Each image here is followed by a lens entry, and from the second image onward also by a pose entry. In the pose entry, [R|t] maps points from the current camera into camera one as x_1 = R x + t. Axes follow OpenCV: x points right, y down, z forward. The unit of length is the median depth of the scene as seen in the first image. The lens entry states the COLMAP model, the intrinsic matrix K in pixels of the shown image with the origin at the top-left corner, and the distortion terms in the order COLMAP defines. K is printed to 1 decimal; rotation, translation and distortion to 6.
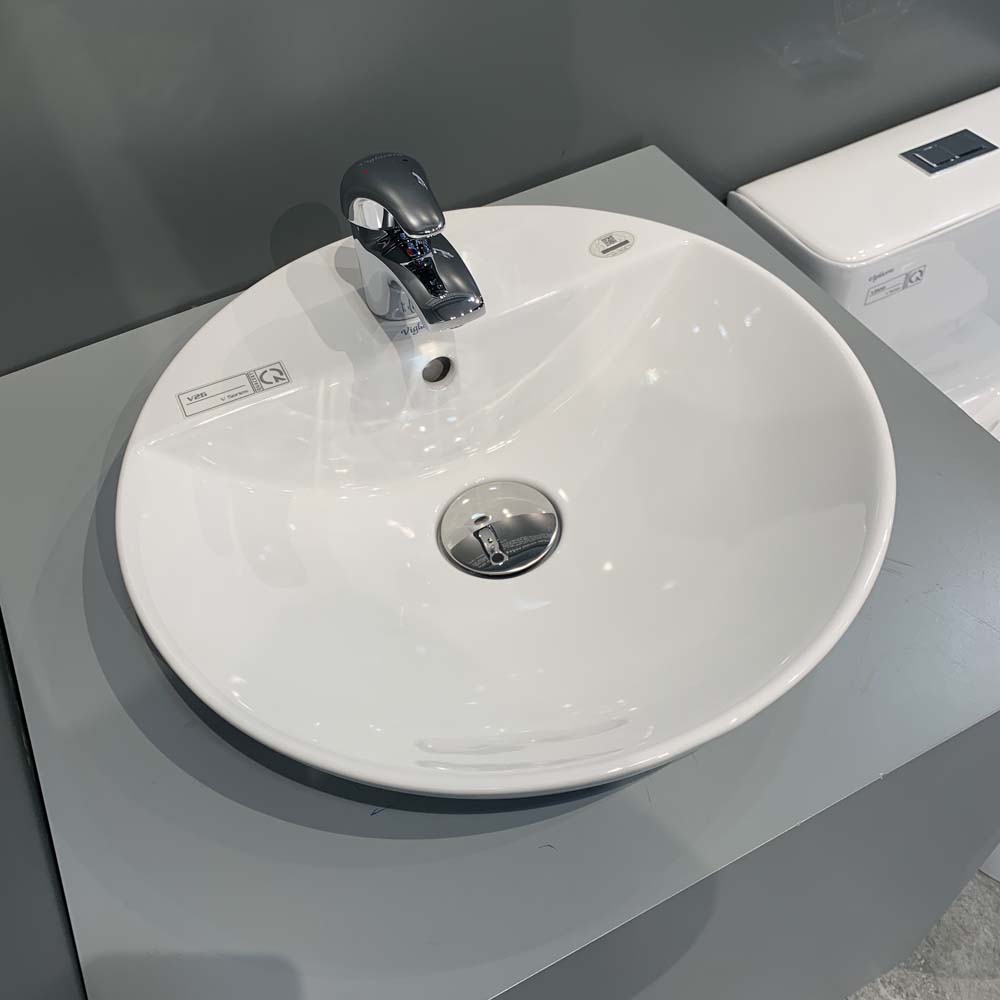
lens RADIAL K [[996.1, 0, 507.5], [0, 996.1, 496.4], [0, 0, 1]] dist [-0.028453, 0.000000]
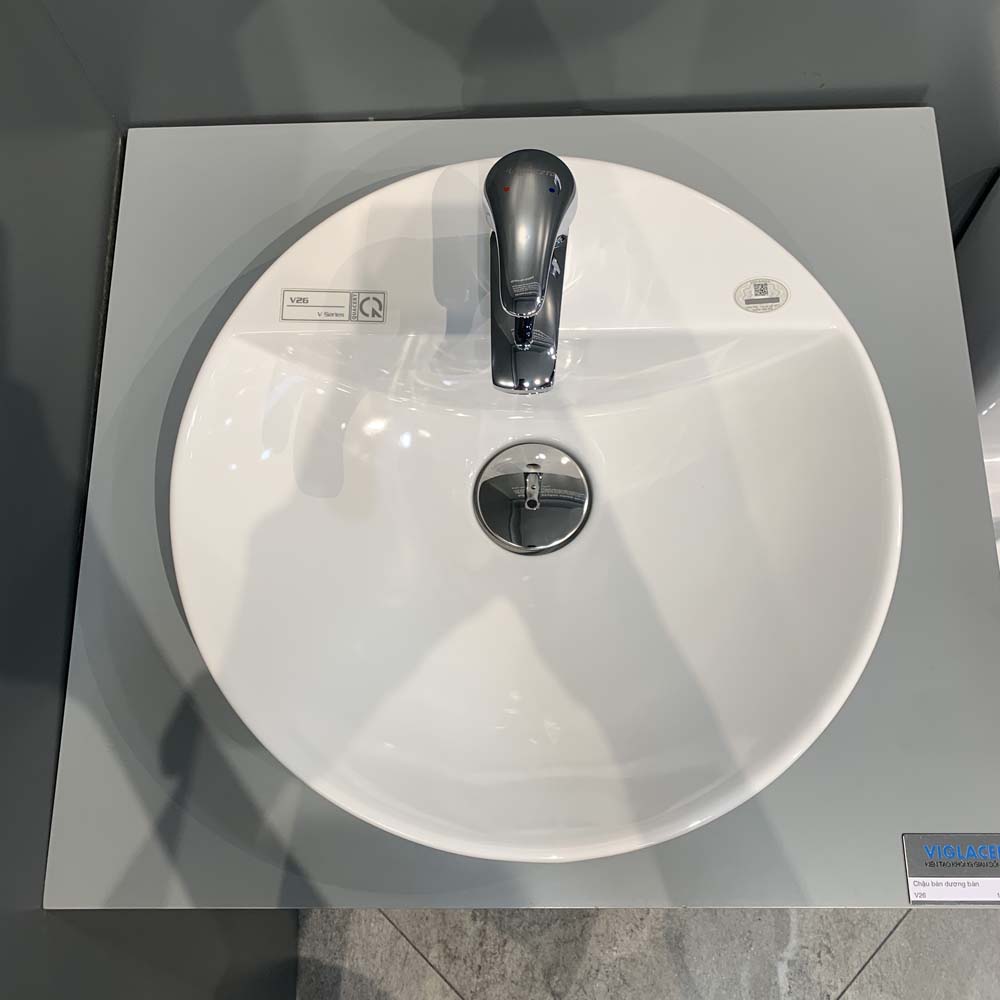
lens RADIAL K [[996.1, 0, 491.4], [0, 996.1, 491.6], [0, 0, 1]] dist [-0.028453, 0.000000]
pose [[0.891325, 0.441420, -0.103383, 0.062309], [-0.359312, 0.826861, 0.432661, -0.442321], [0.276469, -0.348495, 0.895609, 0.047199]]
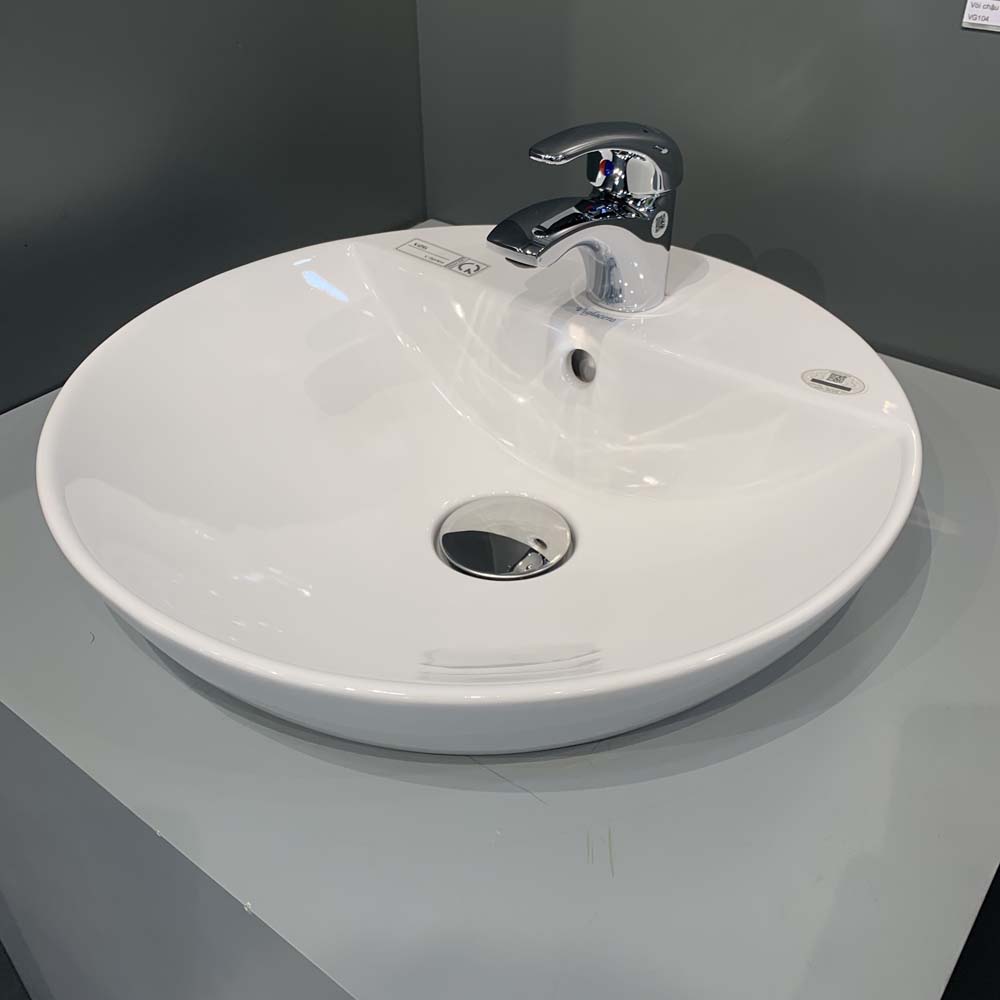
lens RADIAL K [[996.1, 0, 499.3], [0, 996.1, 502.7], [0, 0, 1]] dist [-0.028453, 0.000000]
pose [[0.420189, 0.591383, -0.688264, 0.625907], [-0.715033, 0.682779, 0.150137, -0.128873], [0.558721, 0.429045, 0.709754, 0.374363]]
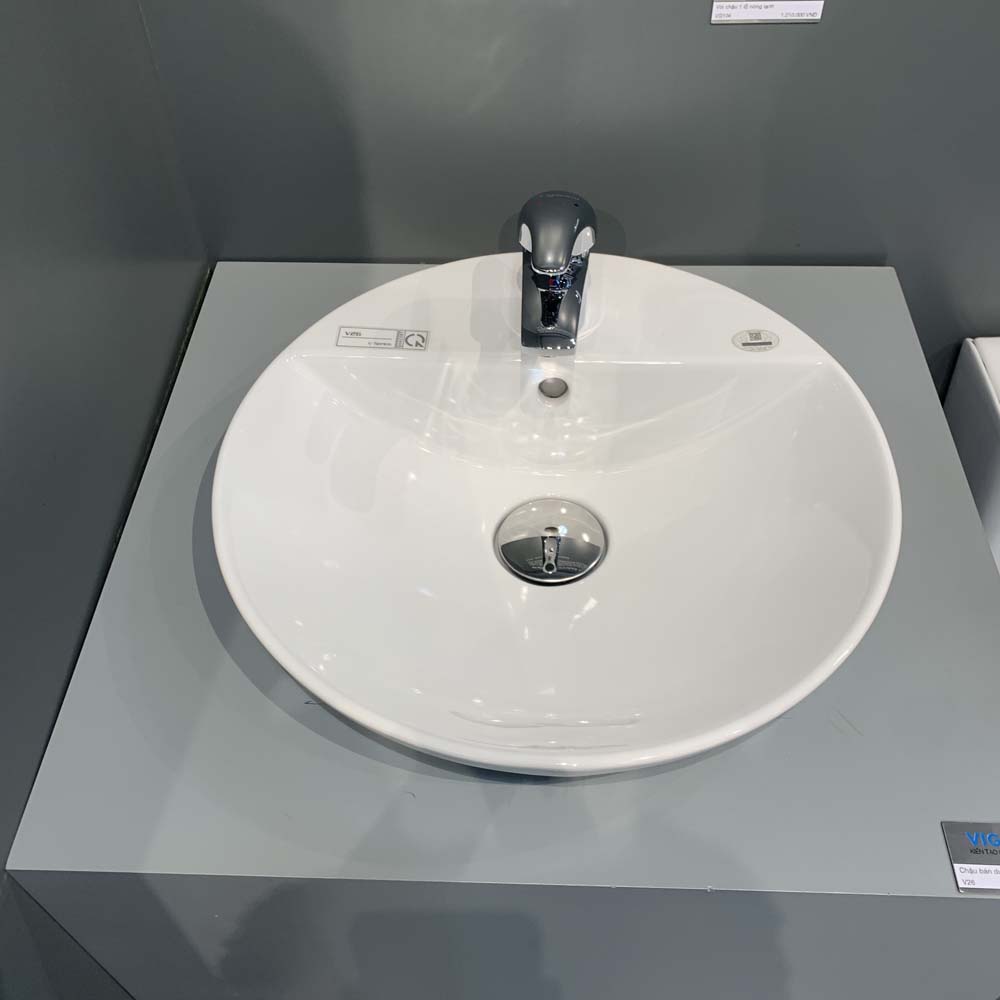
lens RADIAL K [[996.1, 0, 494.9], [0, 996.1, 503.1], [0, 0, 1]] dist [-0.028453, 0.000000]
pose [[0.870429, 0.401593, -0.284740, 0.251453], [-0.399458, 0.914206, 0.068269, -0.061438], [0.287728, 0.054318, 0.956171, -0.085395]]
